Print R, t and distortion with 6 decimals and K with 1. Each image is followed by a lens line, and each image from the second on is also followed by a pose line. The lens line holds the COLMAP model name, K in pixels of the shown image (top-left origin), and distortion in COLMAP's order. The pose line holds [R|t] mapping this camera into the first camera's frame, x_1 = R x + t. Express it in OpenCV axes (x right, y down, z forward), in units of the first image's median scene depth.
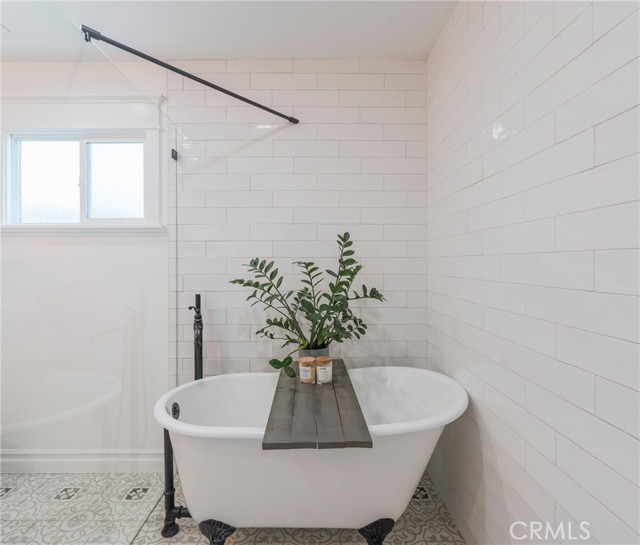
lens RADIAL K [[344.6, 0, 318.1], [0, 344.6, 257.4], [0, 0, 1]] dist [0.003850, -0.000029]
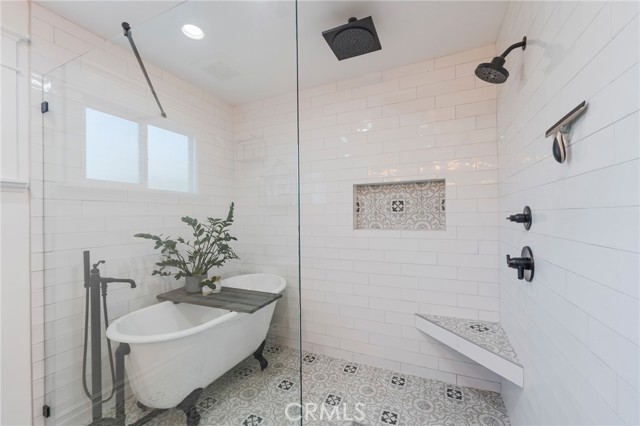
lens RADIAL K [[260.1, 0, 319.7], [0, 260.1, 215.5], [0, 0, 1]] dist [-0.000468, -0.000061]
pose [[0.424825, 0.003297, 0.905269, -0.732461], [-0.000293, 0.999994, -0.003504, 0.001294], [-0.905275, 0.001223, 0.424824, 0.014141]]
